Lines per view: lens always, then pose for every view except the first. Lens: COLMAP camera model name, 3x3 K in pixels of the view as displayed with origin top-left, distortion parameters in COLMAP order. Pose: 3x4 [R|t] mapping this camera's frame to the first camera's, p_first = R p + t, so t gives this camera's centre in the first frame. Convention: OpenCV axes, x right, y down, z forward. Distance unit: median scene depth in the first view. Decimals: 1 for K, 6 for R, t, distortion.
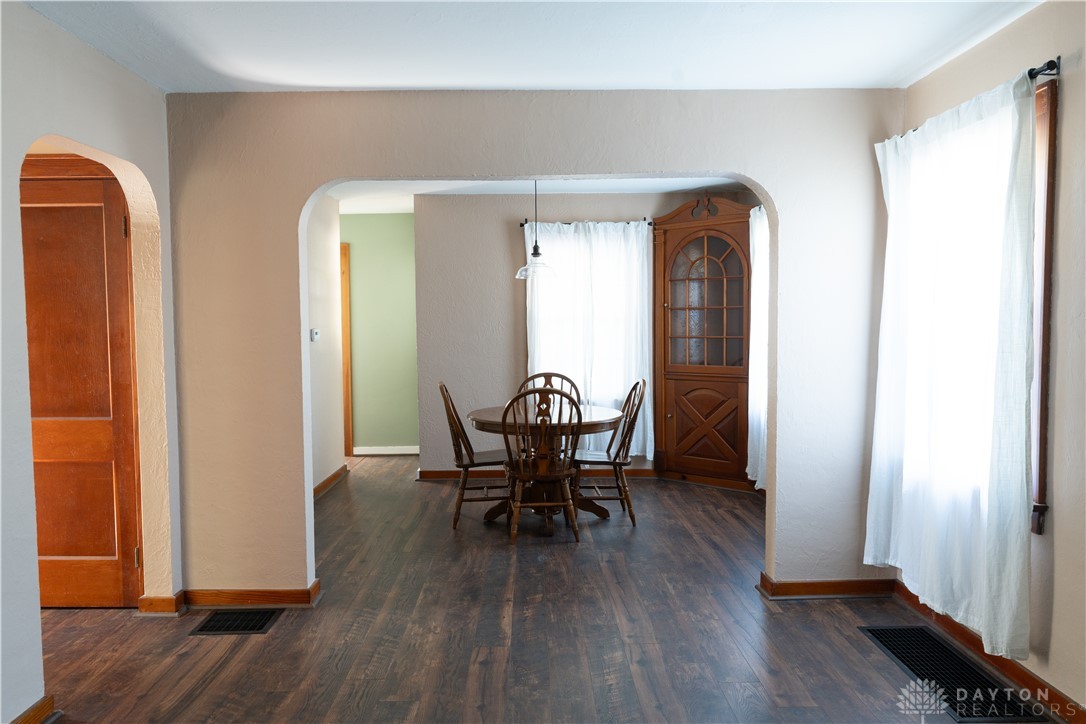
lens RADIAL K [[780.0, 0, 543.0], [0, 780.0, 362.0], [0, 0, 1]] dist [-0.002630, 0.004038]
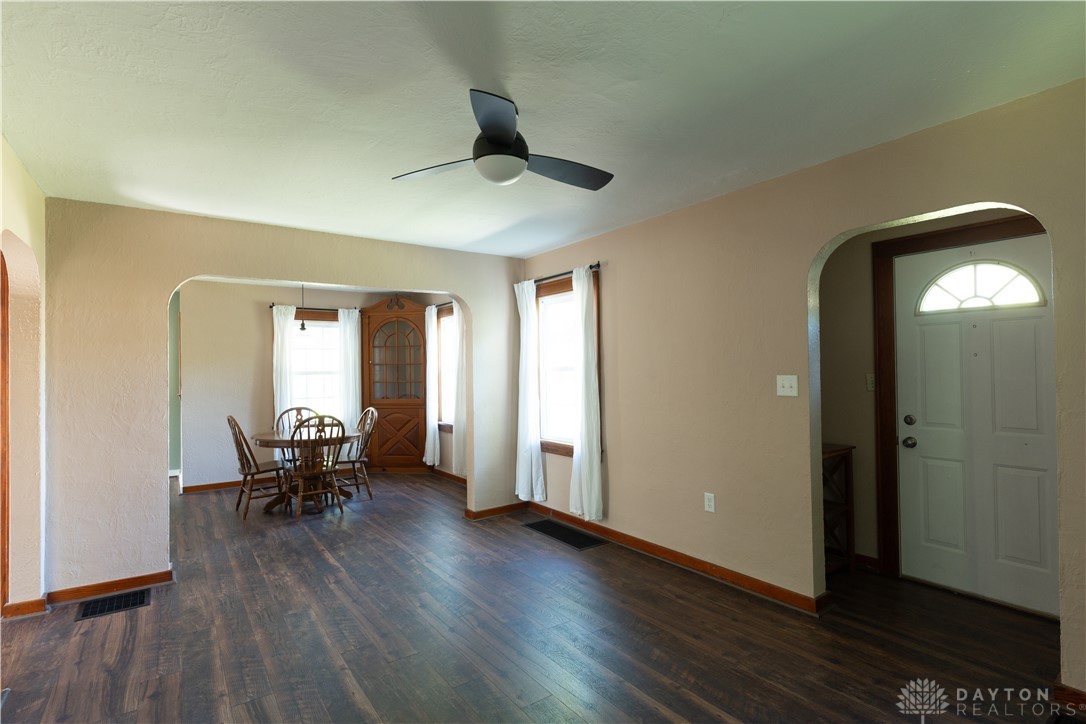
lens RADIAL K [[522.4, 0, 543.0], [0, 522.4, 362.0], [0, 0, 1]] dist [-0.001408, -0.000096]
pose [[0.821736, 0.006269, 0.569834, -0.286041], [0.034511, 0.997557, -0.060740, 0.006657], [-0.568823, 0.069578, 0.819512, -0.142023]]
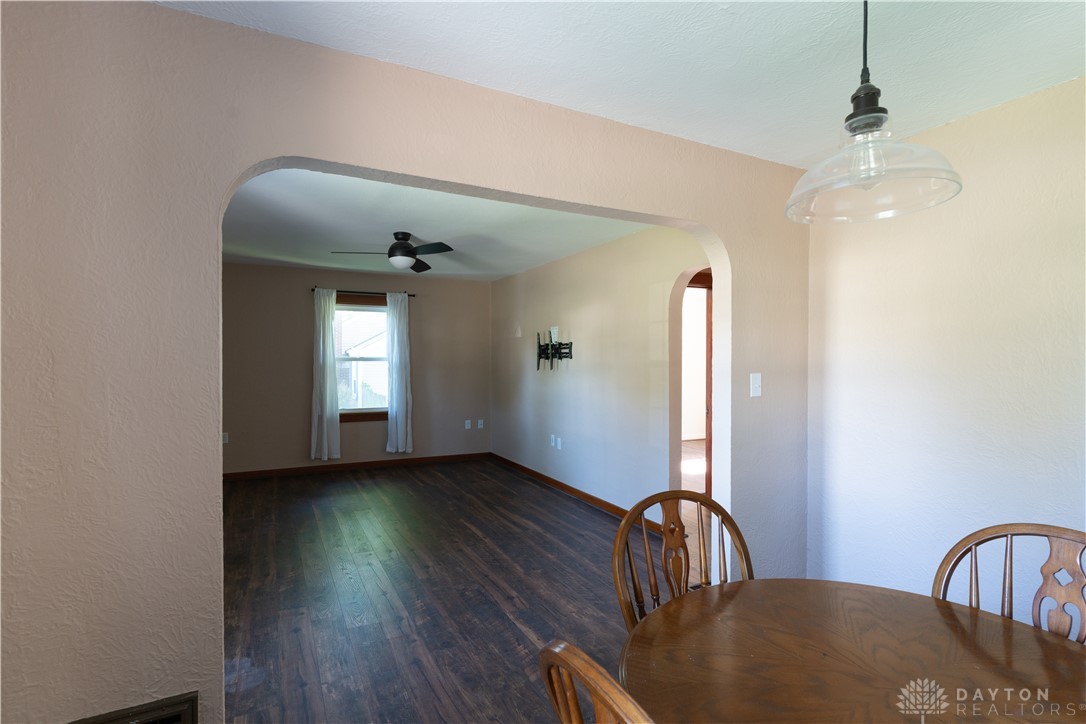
lens RADIAL K [[535.9, 0, 543.0], [0, 535.9, 362.0], [0, 0, 1]] dist [-0.000202, -0.000006]
pose [[-0.898488, 0.007324, -0.438937, 0.250157], [-0.016337, 0.998610, 0.050106, -0.082103], [0.438694, 0.052190, -0.897120, 1.564598]]
